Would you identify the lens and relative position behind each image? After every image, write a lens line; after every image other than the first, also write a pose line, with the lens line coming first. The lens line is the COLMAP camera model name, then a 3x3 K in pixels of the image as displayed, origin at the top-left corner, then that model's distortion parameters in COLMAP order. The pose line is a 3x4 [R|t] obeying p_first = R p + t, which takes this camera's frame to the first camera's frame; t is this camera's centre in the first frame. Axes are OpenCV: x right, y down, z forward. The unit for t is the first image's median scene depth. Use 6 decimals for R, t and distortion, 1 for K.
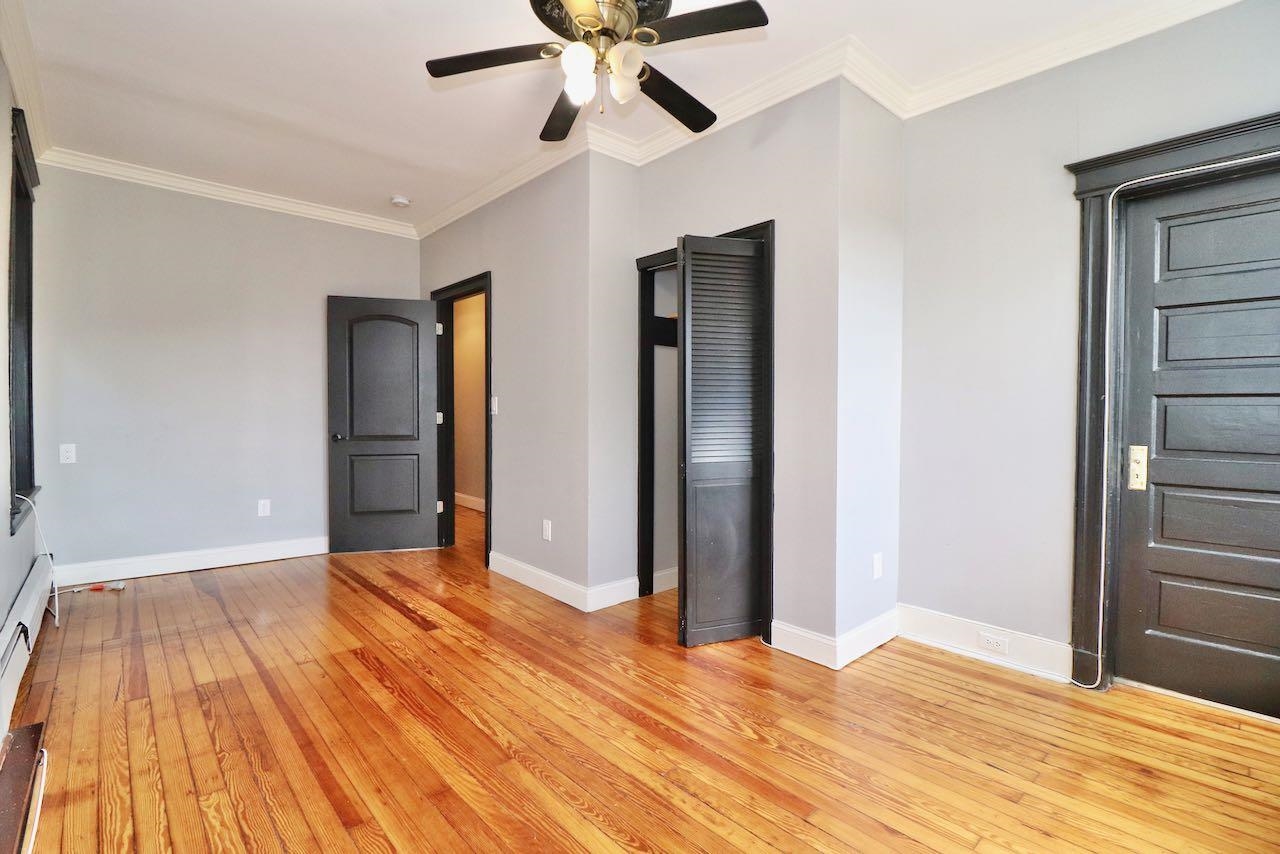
lens RADIAL K [[605.1, 0, 669.8], [0, 605.1, 426.0], [0, 0, 1]] dist [-0.000095, -0.011206]
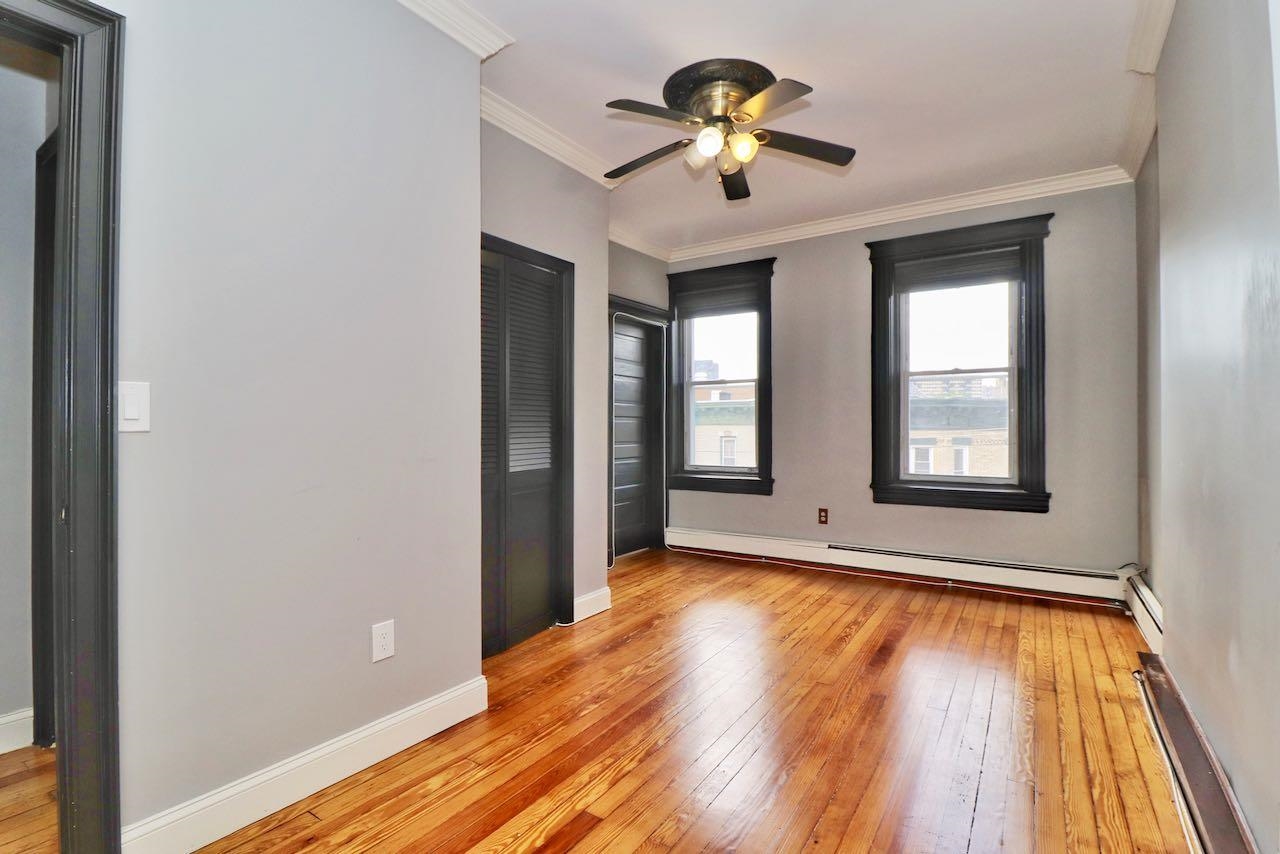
lens RADIAL K [[590.6, 0, 635.7], [0, 590.6, 426.3], [0, 0, 1]] dist [-0.001027, -0.011550]
pose [[-0.223786, -0.001622, 0.974637, -0.992404], [0.025063, 0.999658, 0.007418, -0.023365], [-0.974316, 0.026088, -0.223668, 1.151162]]
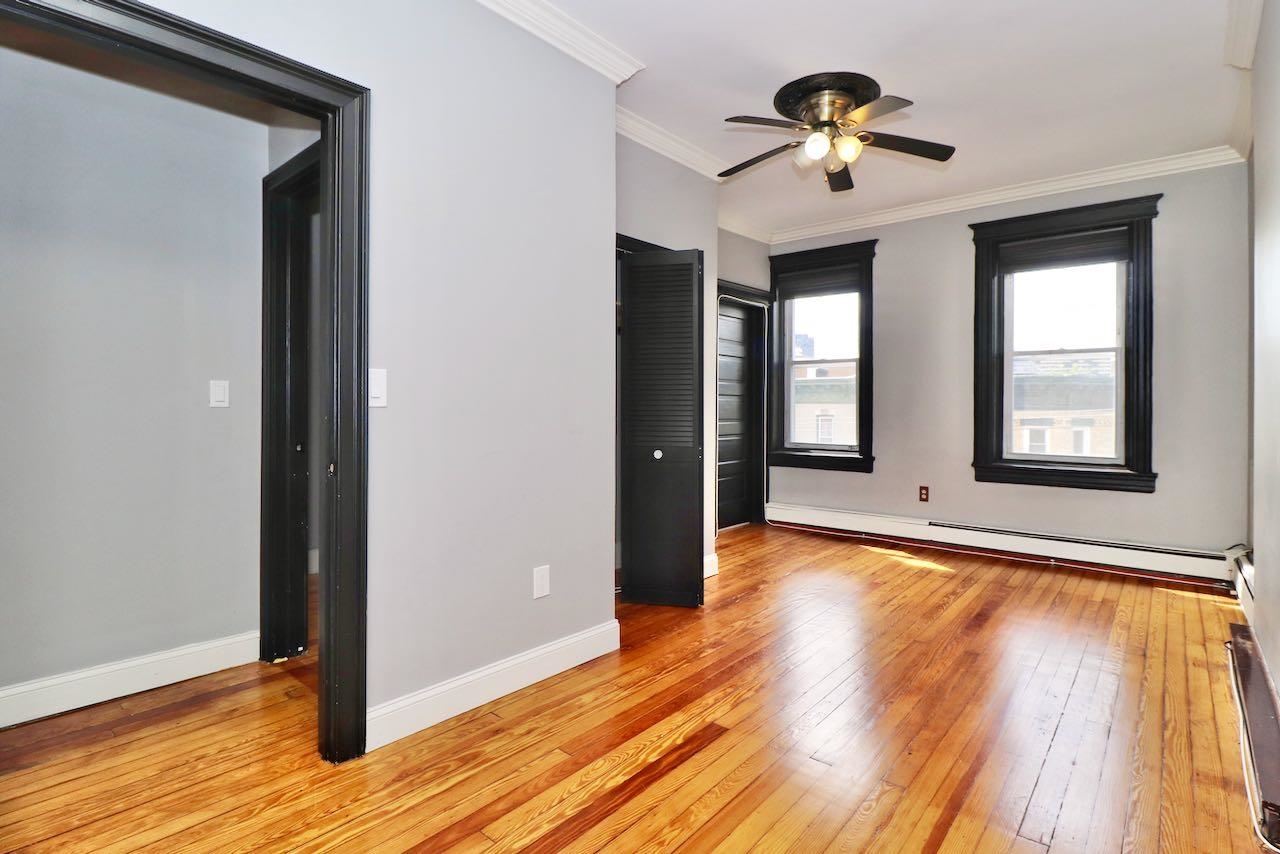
lens RADIAL K [[613.7, 0, 670.6], [0, 613.7, 406.1], [0, 0, 1]] dist [0.000333, -0.012762]
pose [[-0.134977, -0.006140, 0.990830, -1.131508], [0.020309, 0.999754, 0.008962, -0.026144], [-0.990641, 0.021333, -0.134819, 1.221403]]
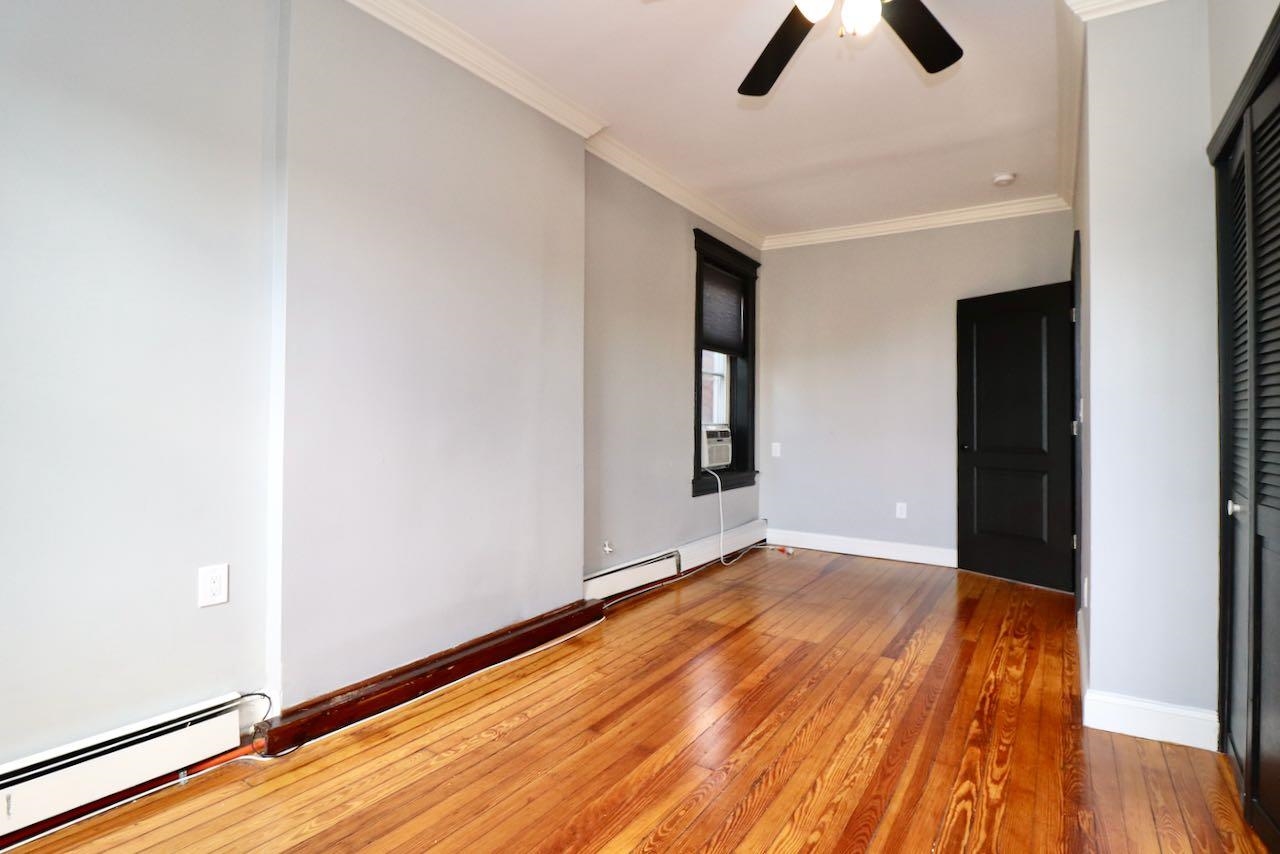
lens RADIAL K [[644.9, 0, 643.3], [0, 644.9, 414.8], [0, 0, 1]] dist [-0.000330, -0.013619]
pose [[0.227870, -0.012428, -0.973612, 0.503993], [-0.026809, 0.999459, -0.019033, 0.001143], [0.973322, 0.030438, 0.227413, 0.441205]]
